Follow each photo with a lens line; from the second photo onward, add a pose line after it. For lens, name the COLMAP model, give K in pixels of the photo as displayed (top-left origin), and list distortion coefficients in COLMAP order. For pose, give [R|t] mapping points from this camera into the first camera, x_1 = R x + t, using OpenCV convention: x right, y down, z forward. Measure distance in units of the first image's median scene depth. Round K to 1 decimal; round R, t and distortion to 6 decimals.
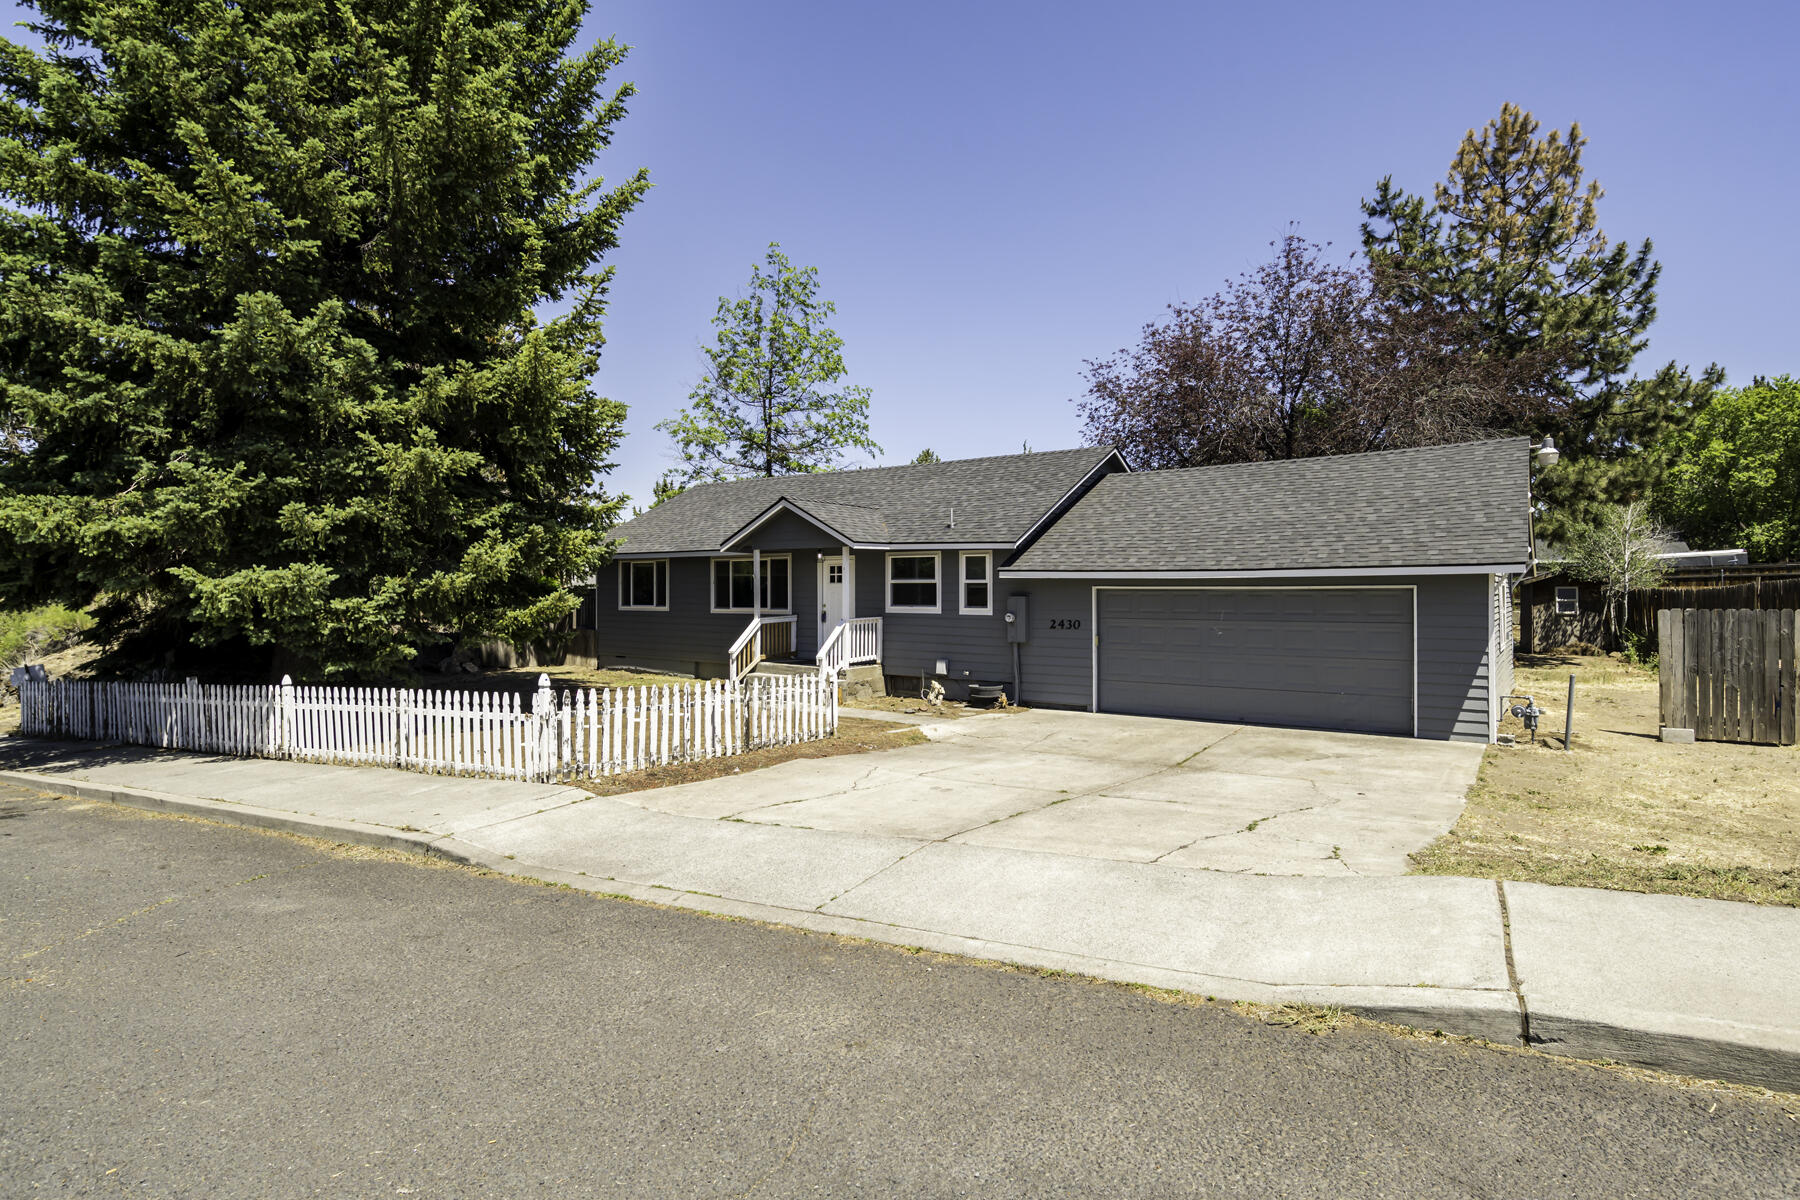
lens RADIAL K [[909.8, 0, 900.7], [0, 909.8, 594.9], [0, 0, 1]] dist [-0.027566, 0.013031]
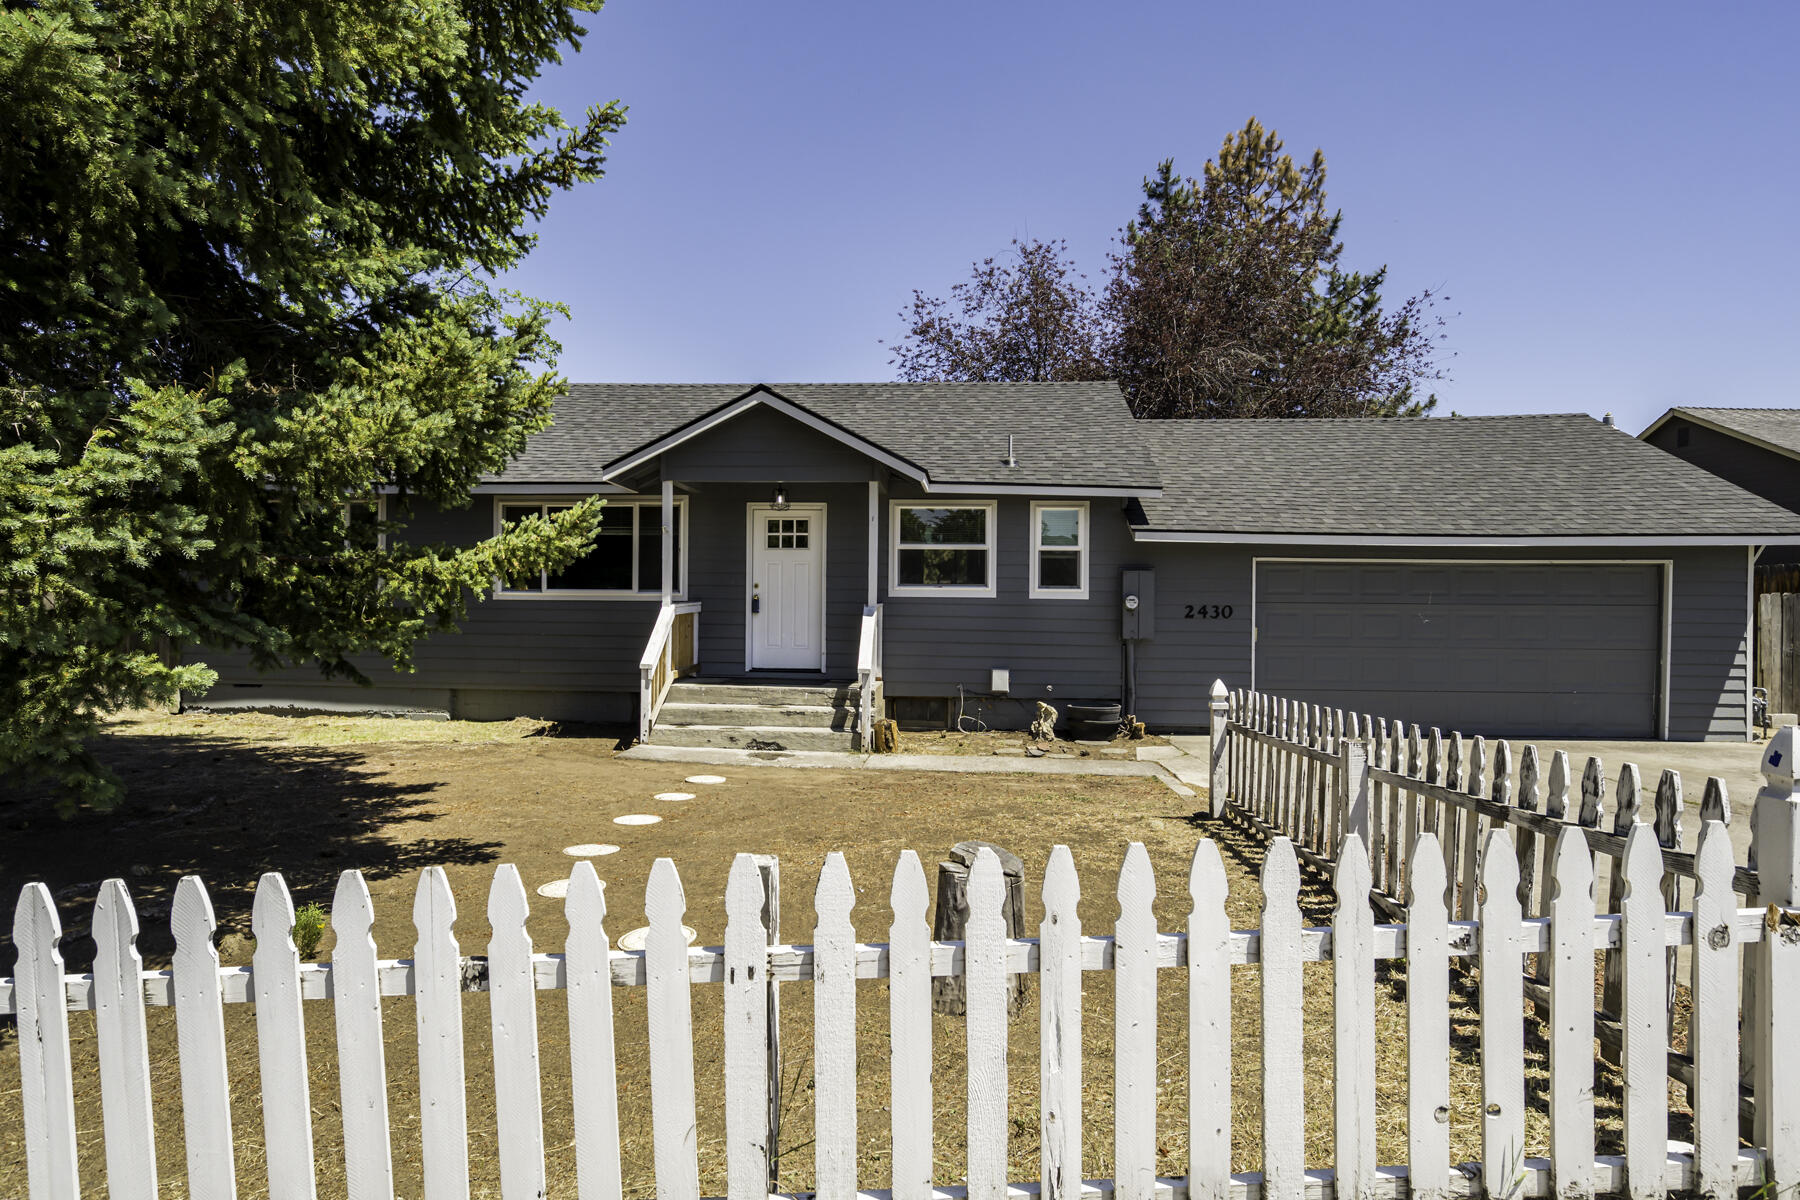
lens RADIAL K [[946.6, 0, 909.1], [0, 946.6, 613.6], [0, 0, 1]] dist [-0.024375, 0.016110]
pose [[0.848641, 0.003172, 0.528959, -0.378451], [-0.006719, 0.999966, 0.004784, 0.030496], [-0.528926, -0.007614, 0.848634, 0.483024]]
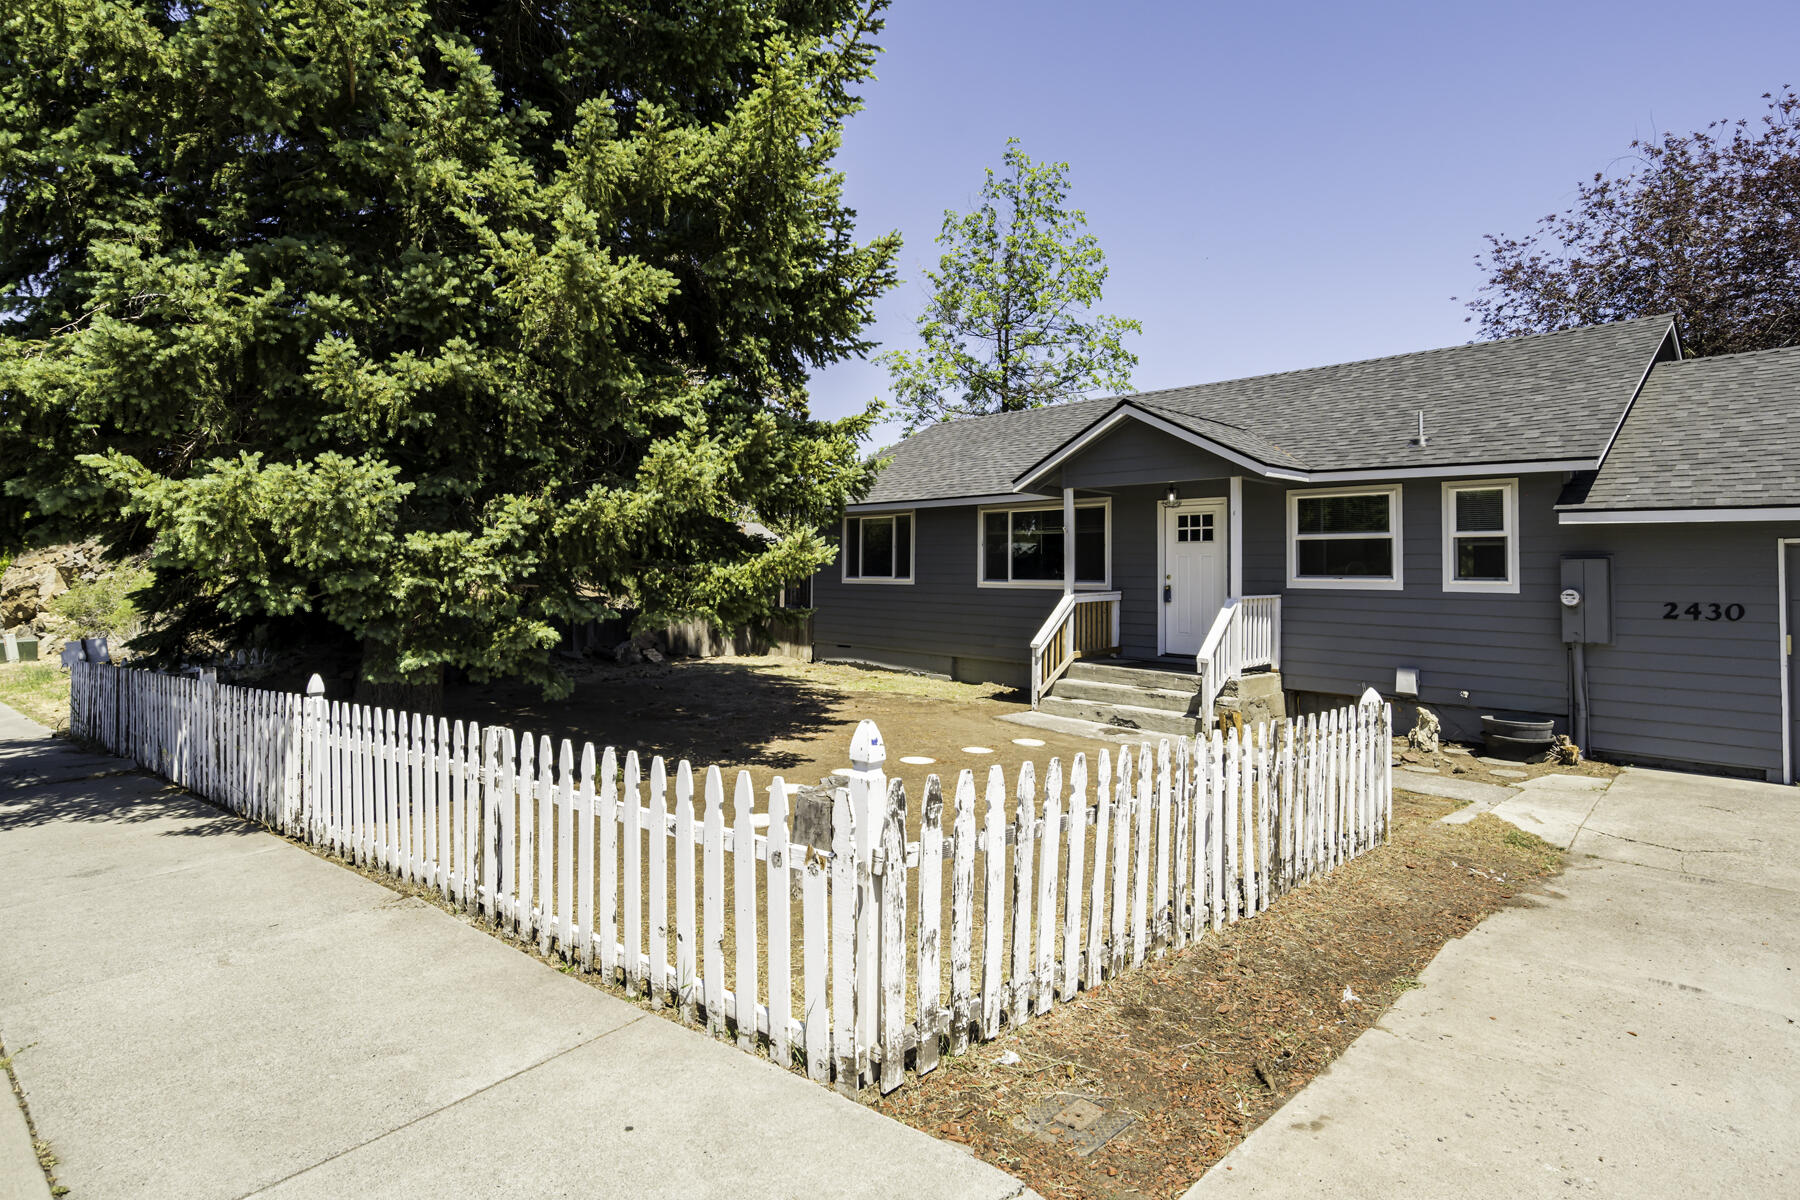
lens RADIAL K [[925.6, 0, 890.1], [0, 925.6, 565.4], [0, 0, 1]] dist [-0.029906, 0.014218]
pose [[0.980740, 0.010694, -0.195024, -0.172382], [-0.014453, 0.999736, -0.017859, 0.020960], [0.194782, 0.020334, 0.980636, 0.366902]]
